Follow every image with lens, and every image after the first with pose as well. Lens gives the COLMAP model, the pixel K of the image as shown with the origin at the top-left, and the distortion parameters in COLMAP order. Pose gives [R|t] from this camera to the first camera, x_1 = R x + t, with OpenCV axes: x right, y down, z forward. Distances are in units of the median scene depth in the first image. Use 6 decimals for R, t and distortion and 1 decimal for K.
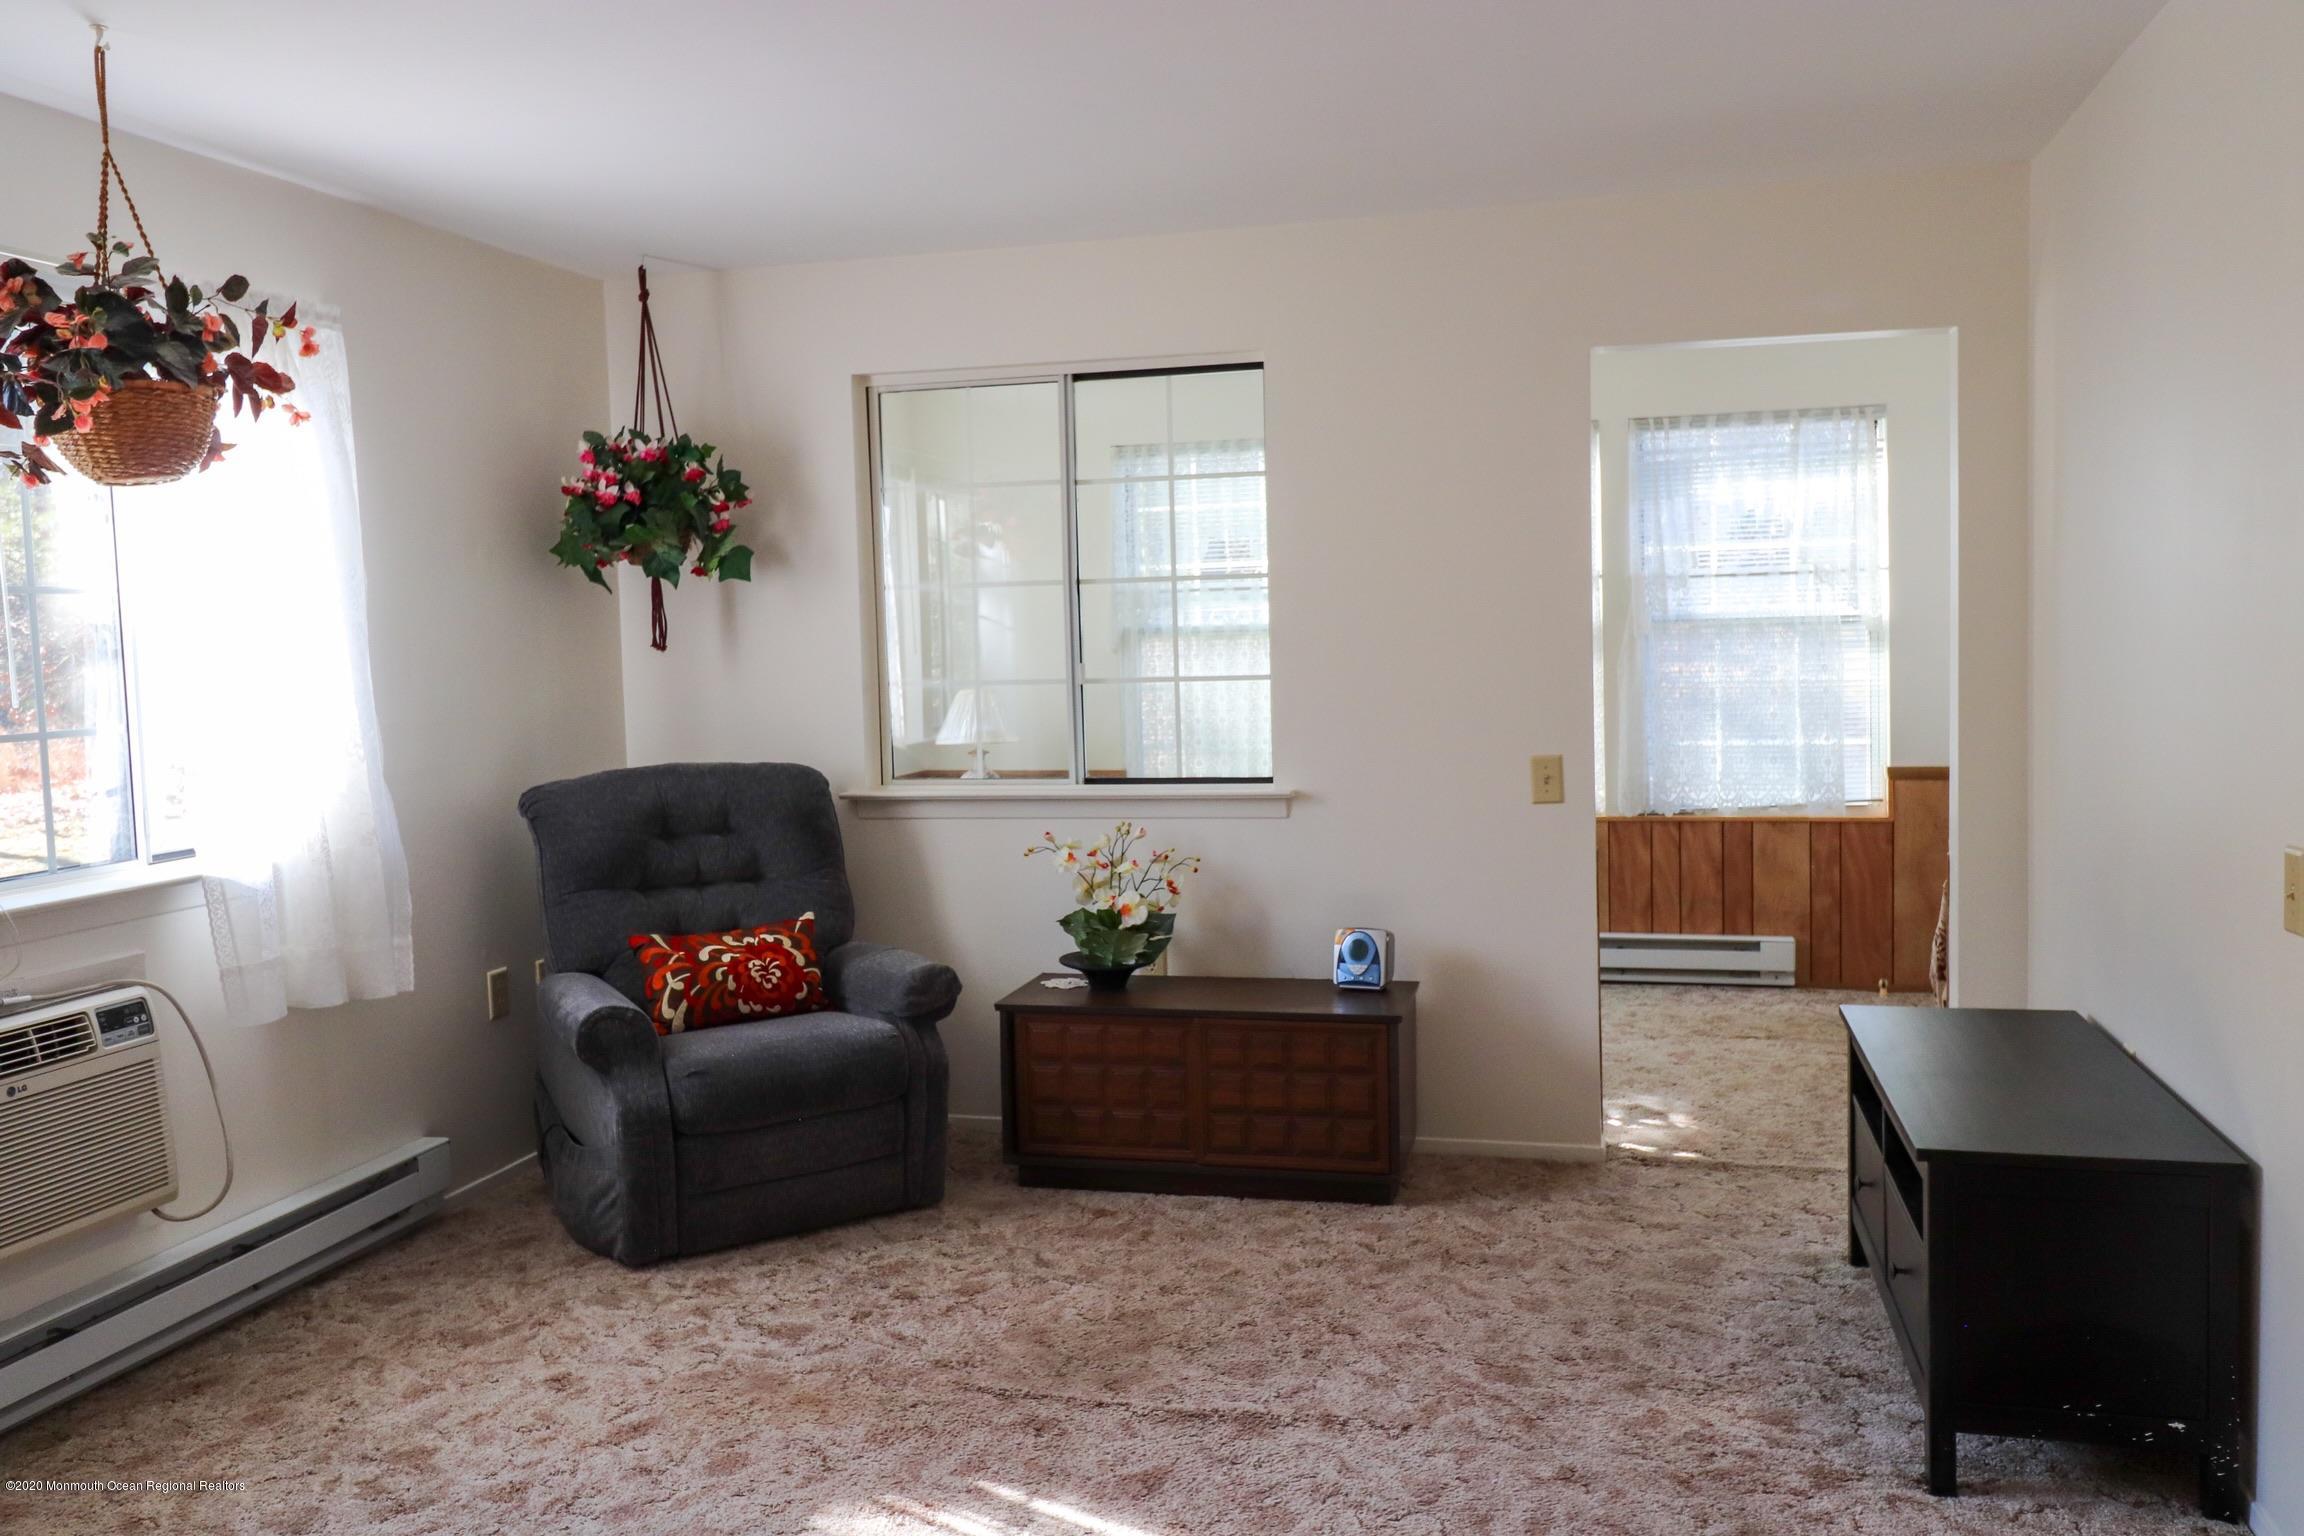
lens RADIAL K [[1820.7, 0, 1153.3], [0, 1820.7, 779.0], [0, 0, 1]] dist [0.001760, 0.000274]
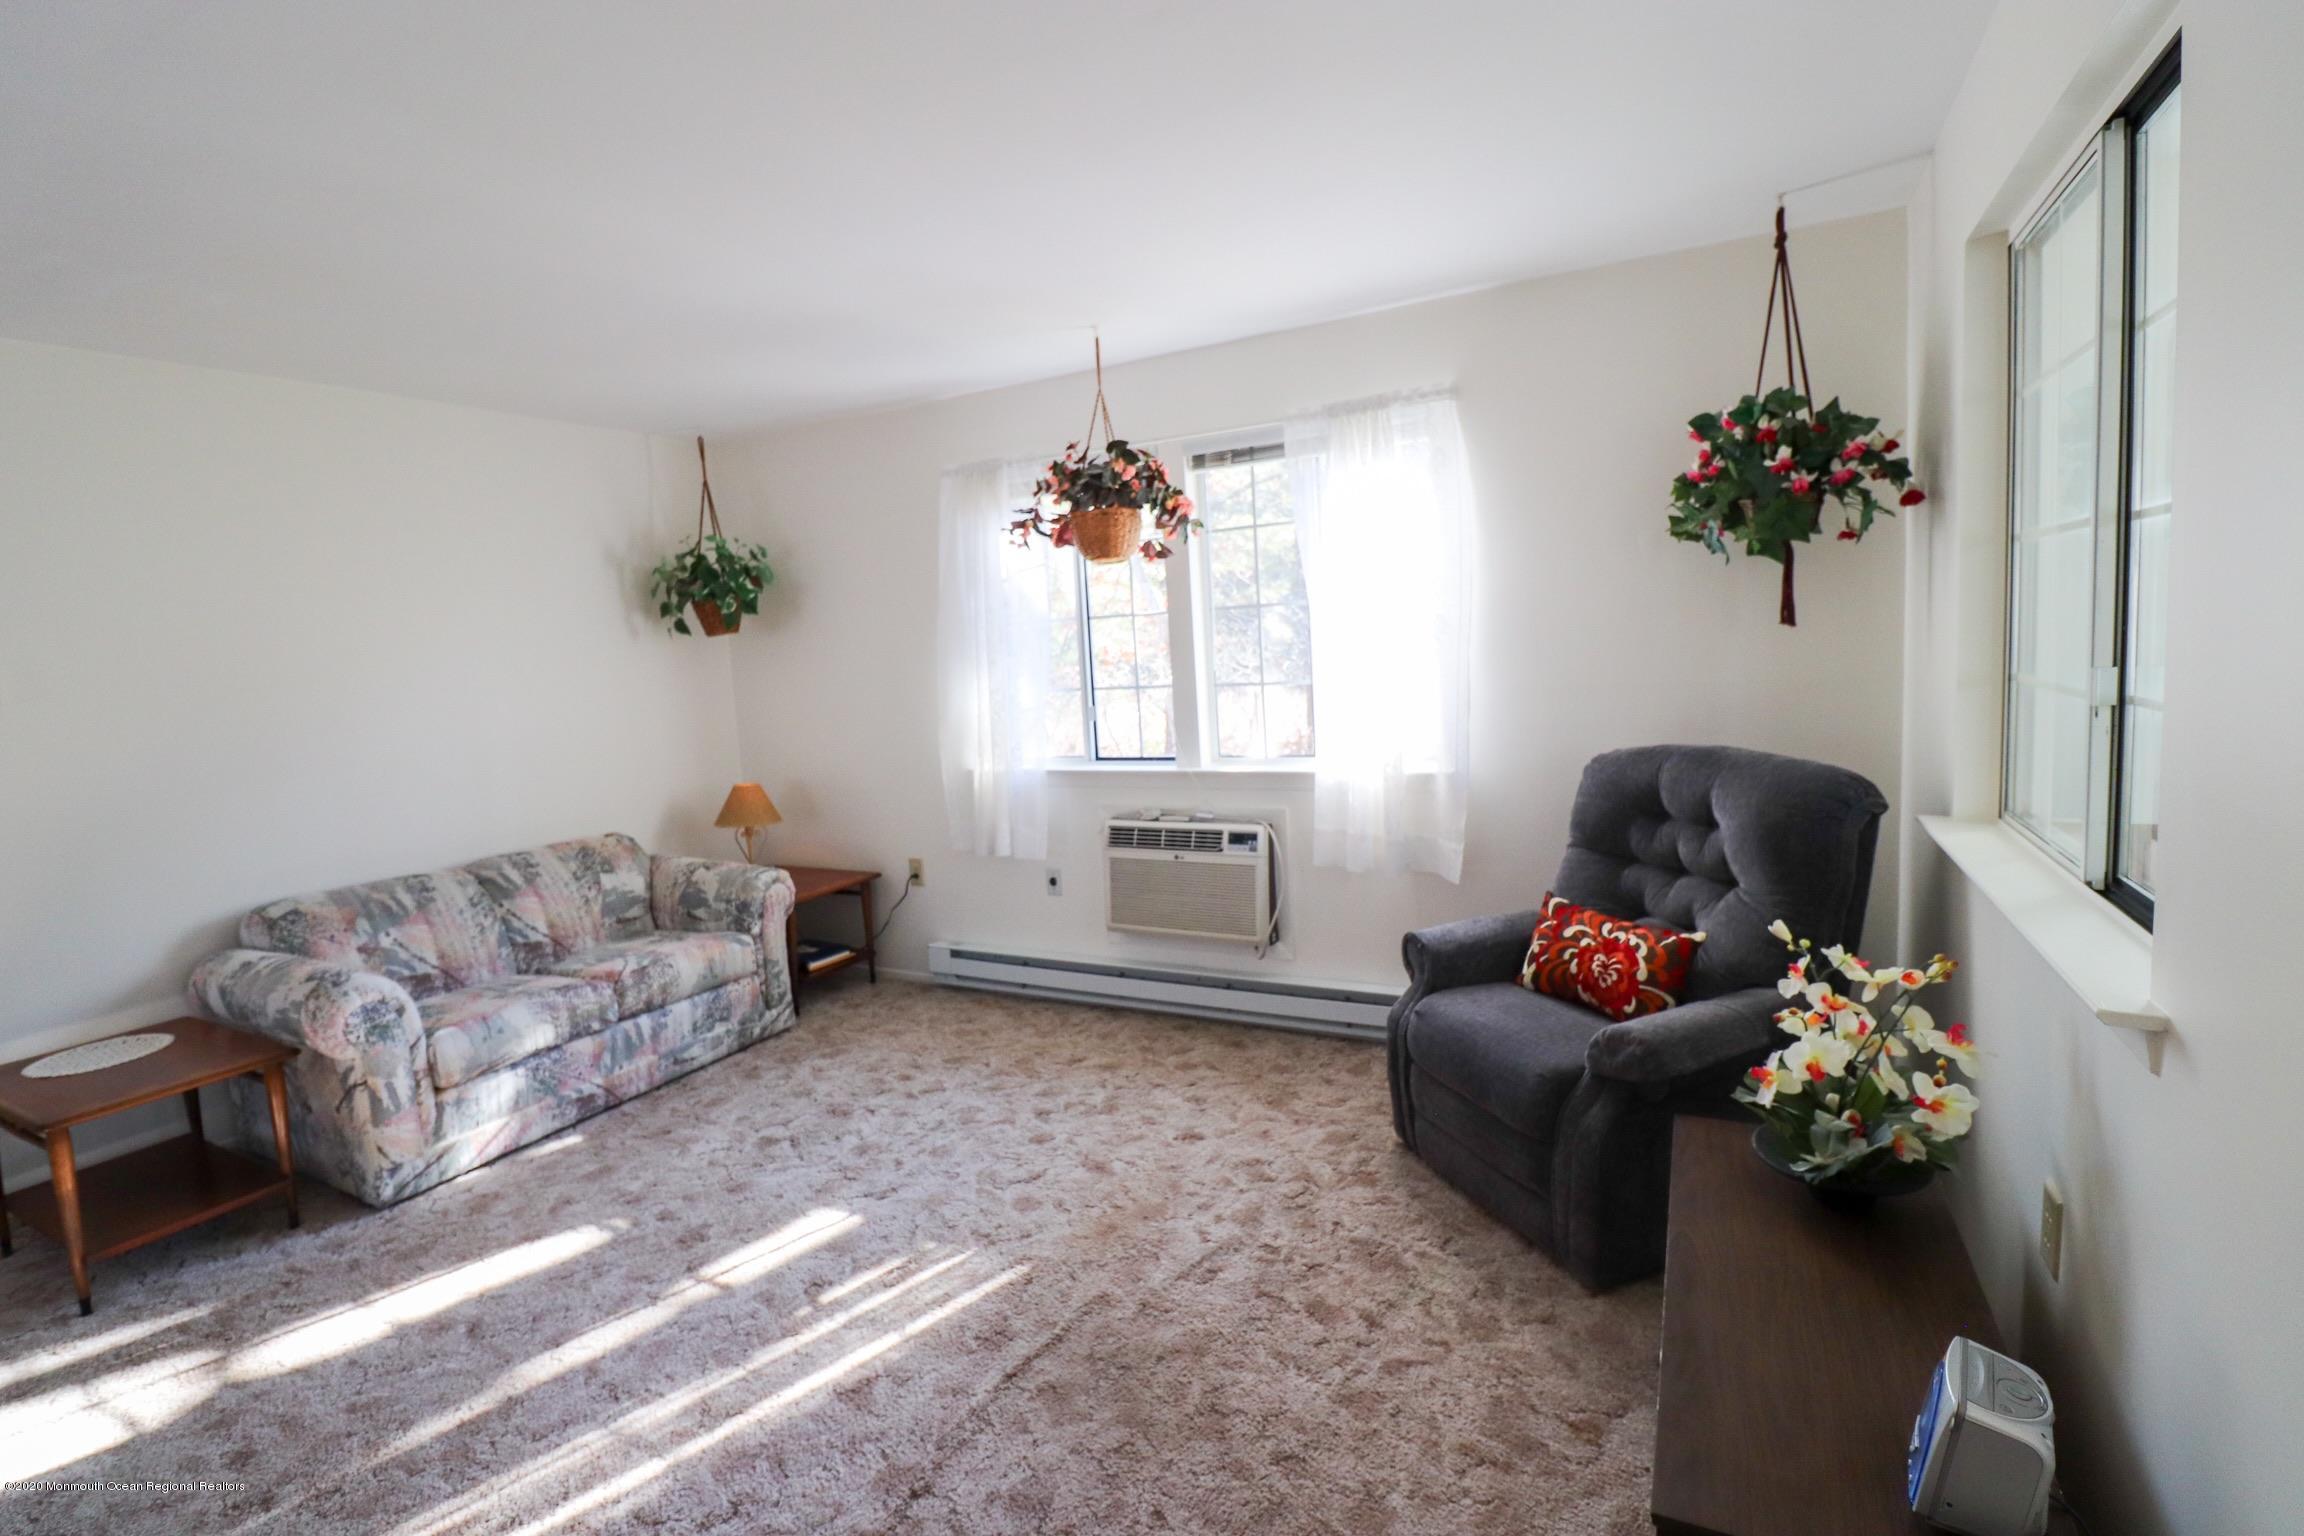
lens RADIAL K [[1071.3, 0, 1152.1], [0, 1071.3, 749.2], [0, 0, 1]] dist [-0.011887, -0.000289]
pose [[-0.236704, 0.145176, -0.960674, 0.447663], [-0.010820, 0.988318, 0.152020, -0.113380], [0.971522, 0.046378, -0.232368, 1.056475]]
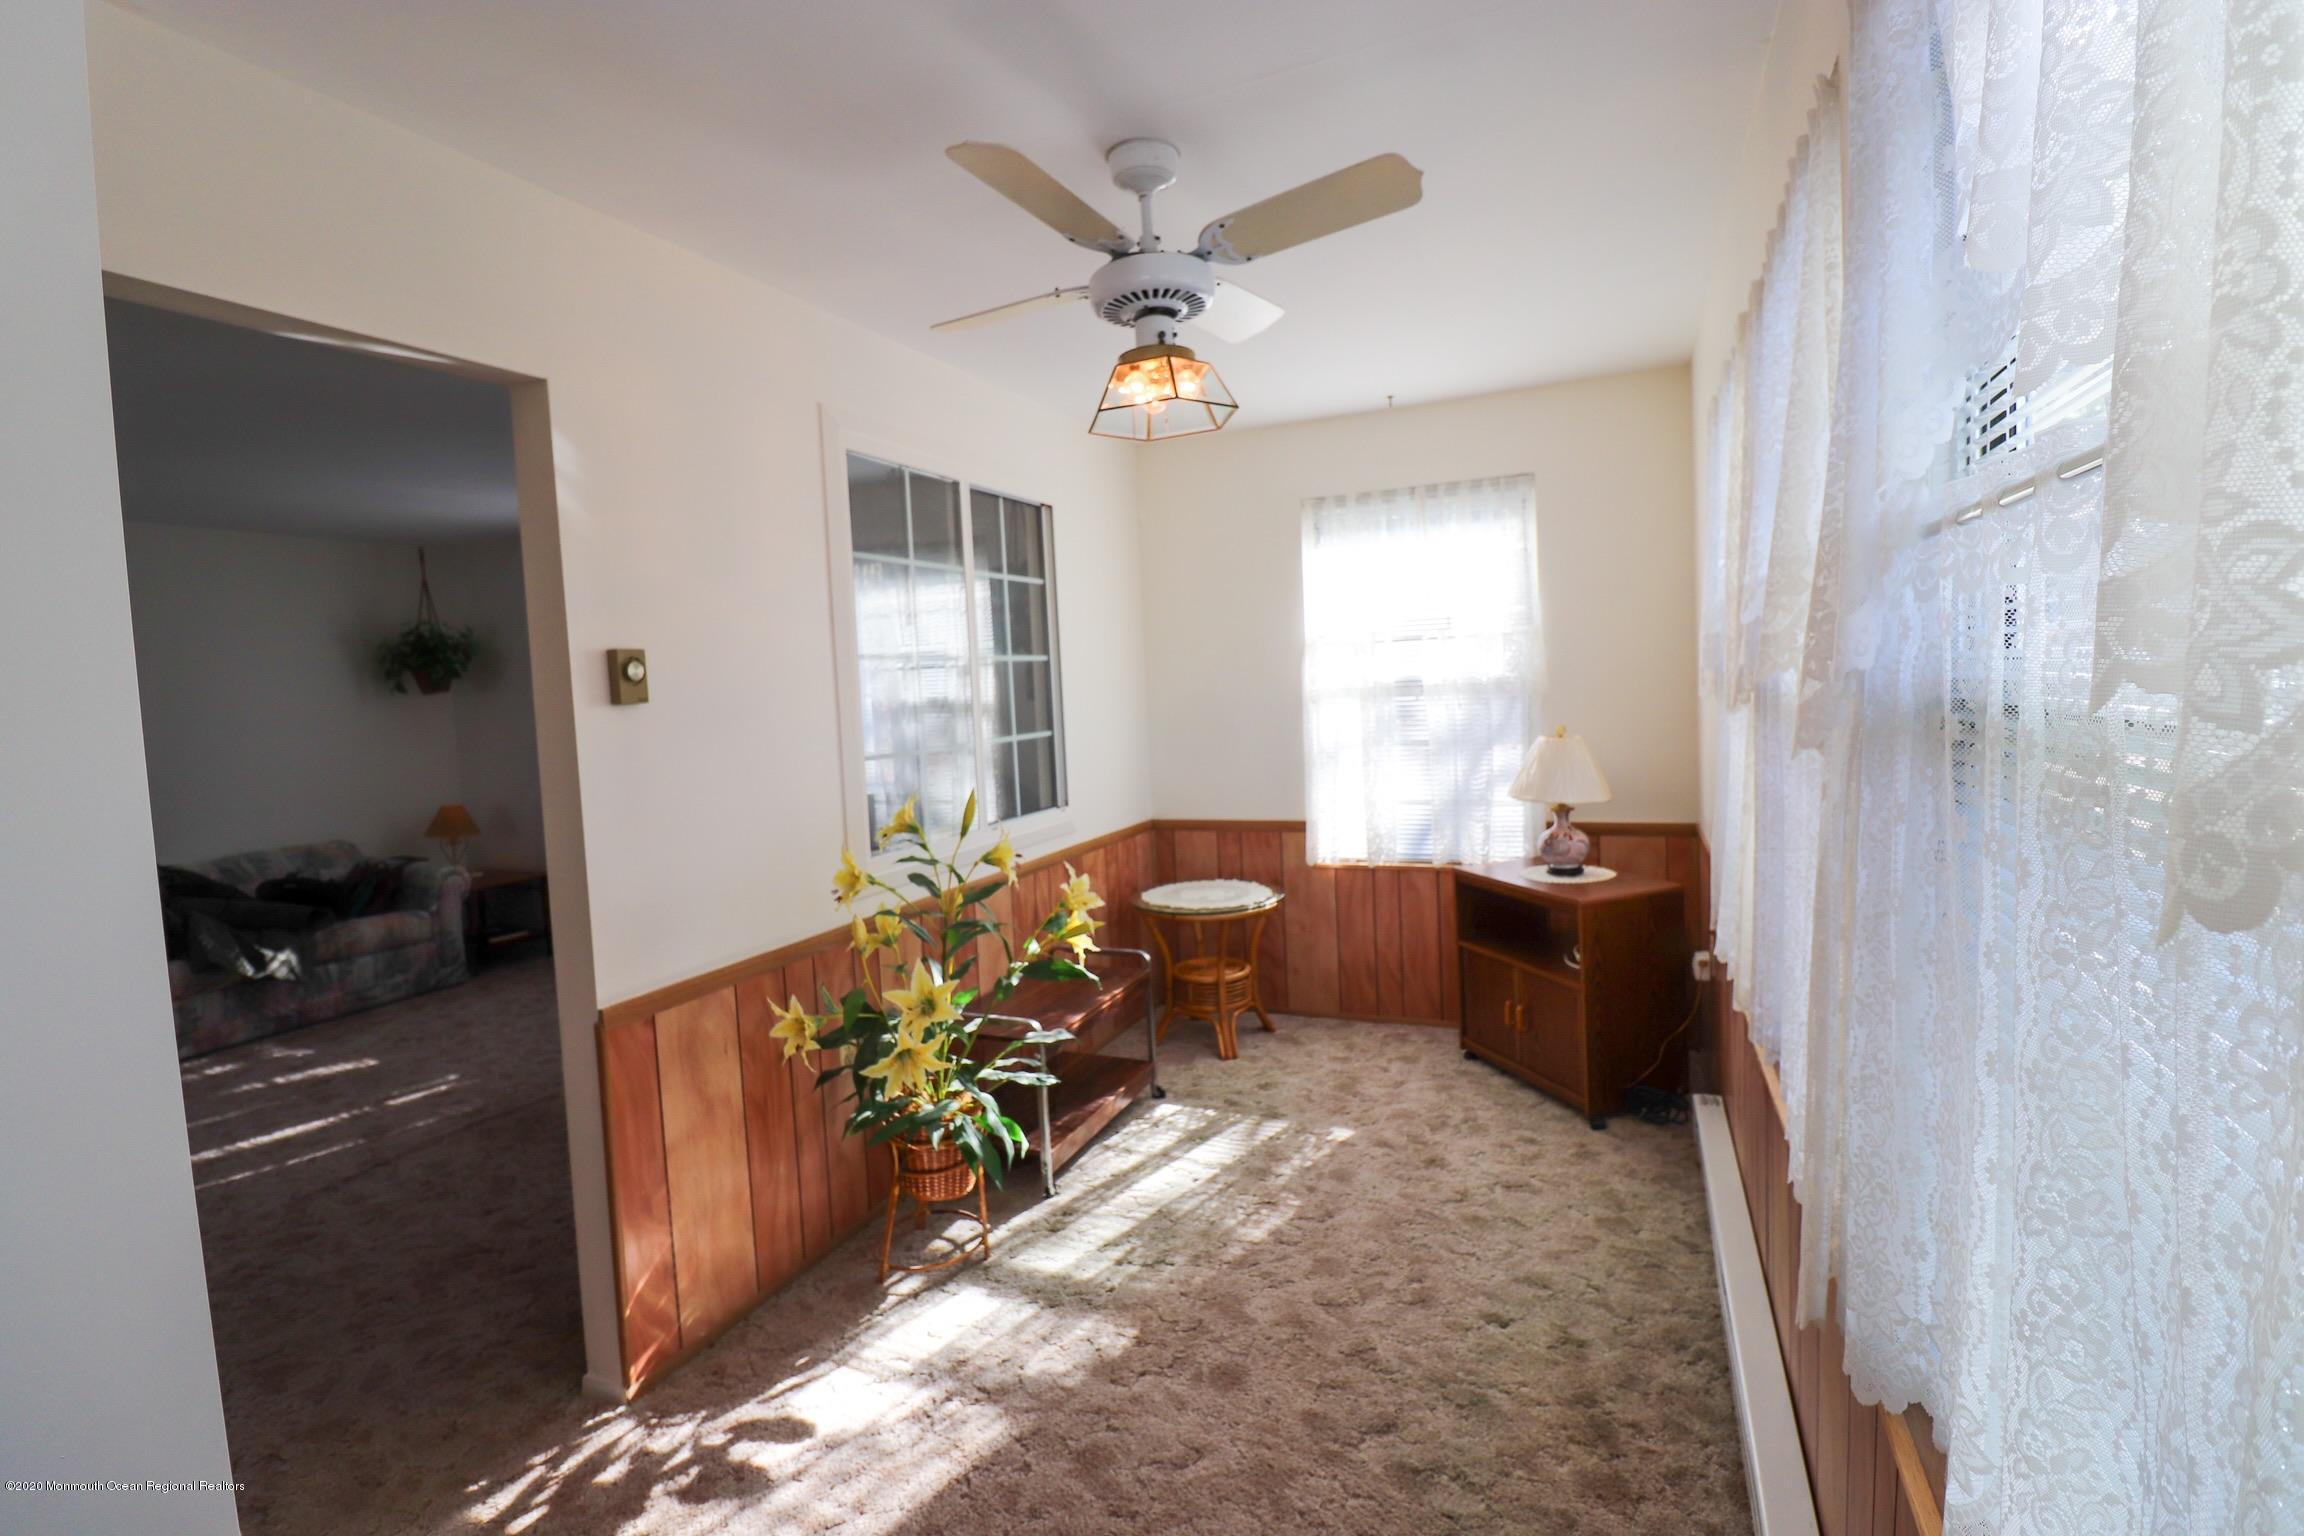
lens RADIAL K [[1071.3, 0, 1152.5], [0, 1071.3, 751.9], [0, 0, 1]] dist [-0.011887, -0.000289]
pose [[-0.157690, 0.114951, -0.980775, 0.836345], [-0.030046, 0.992183, 0.121119, -0.199704], [0.987031, 0.048568, -0.153004, 1.673445]]
